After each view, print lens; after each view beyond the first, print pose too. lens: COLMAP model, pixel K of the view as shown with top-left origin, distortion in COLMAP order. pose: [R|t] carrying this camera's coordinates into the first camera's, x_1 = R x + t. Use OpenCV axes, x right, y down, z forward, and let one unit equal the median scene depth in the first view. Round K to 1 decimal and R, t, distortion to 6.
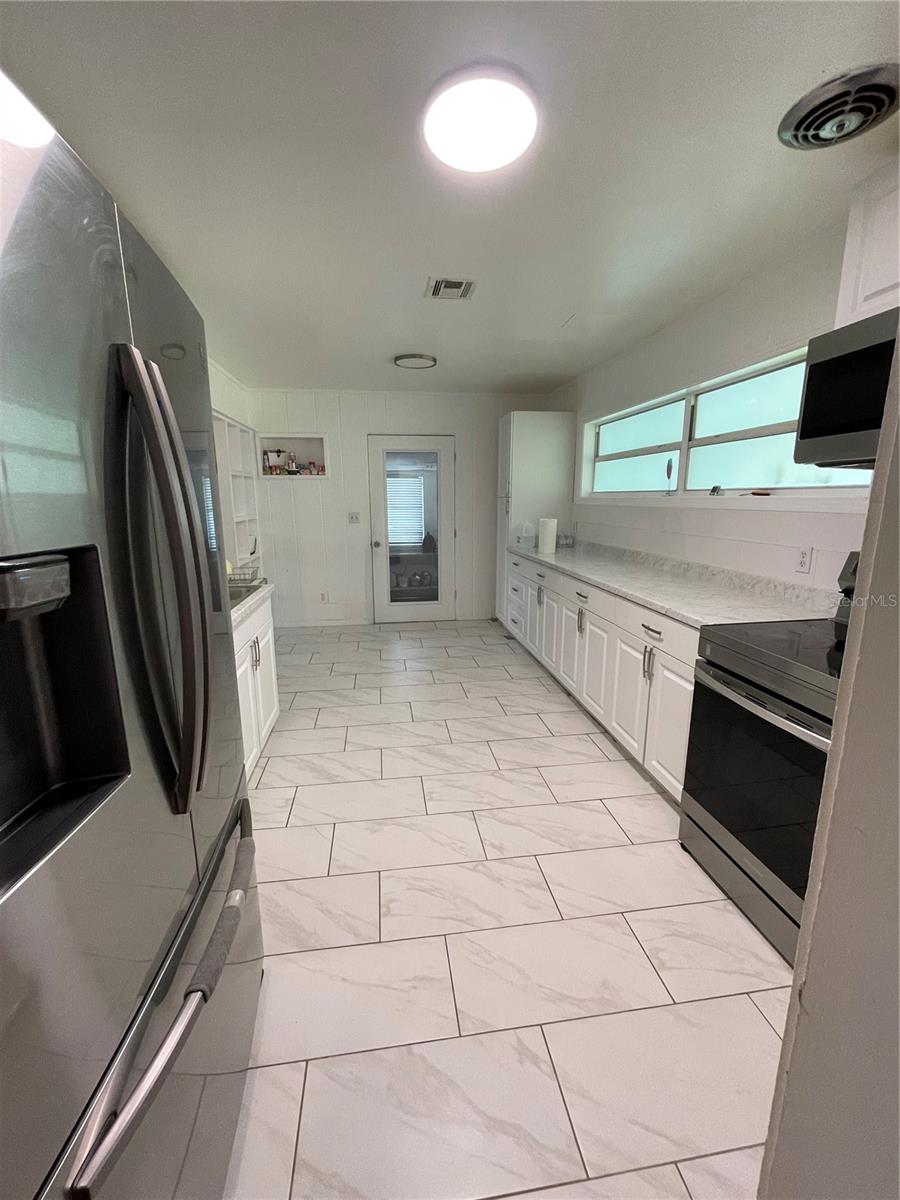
lens RADIAL K [[481.1, 0, 445.9], [0, 481.1, 596.7], [0, 0, 1]] dist [-0.002394, 0.000032]
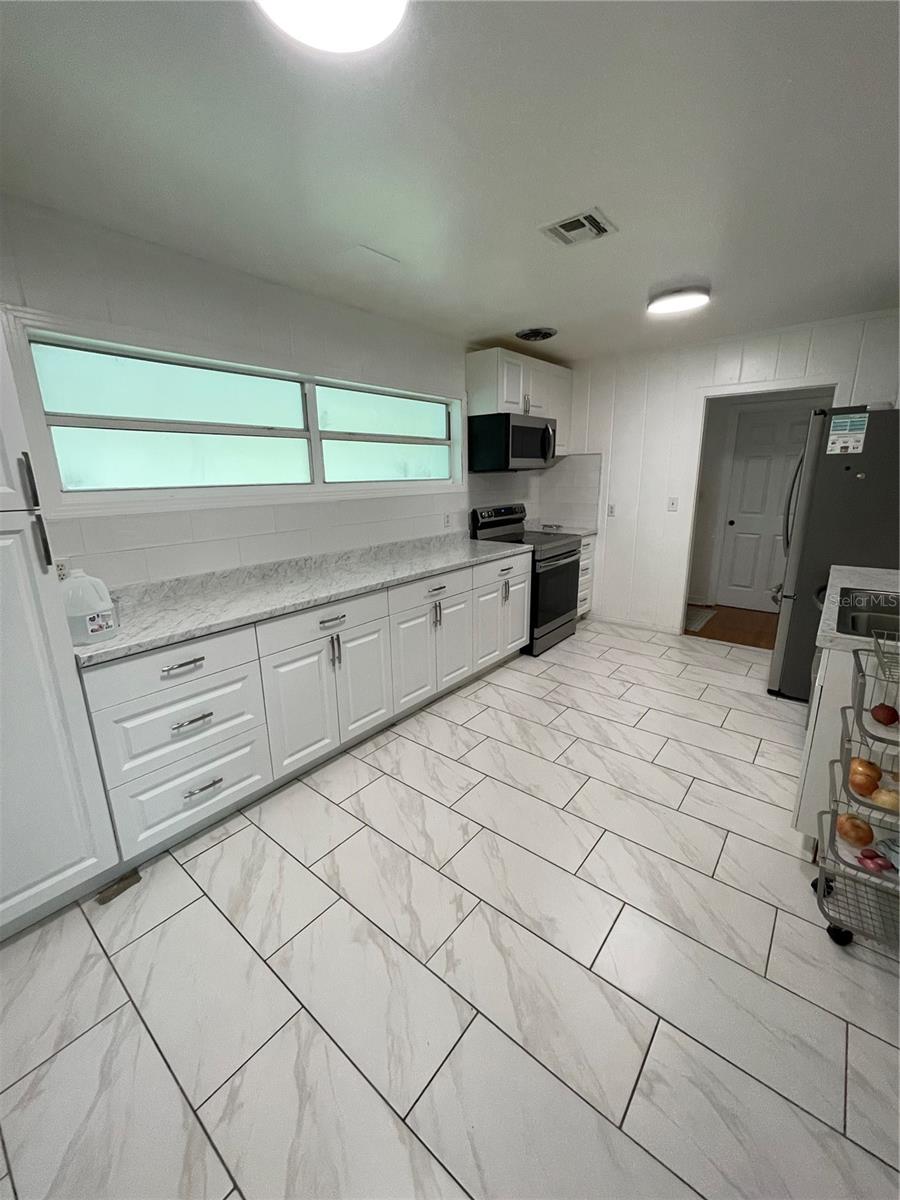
lens RADIAL K [[481.1, 0, 445.9], [0, 481.1, 596.7], [0, 0, 1]] dist [-0.002394, 0.000032]
pose [[-0.675124, -0.168135, 0.718288, -0.439578], [0.168612, 0.912737, 0.372131, -0.352425], [-0.718176, 0.372347, -0.587861, 1.572683]]
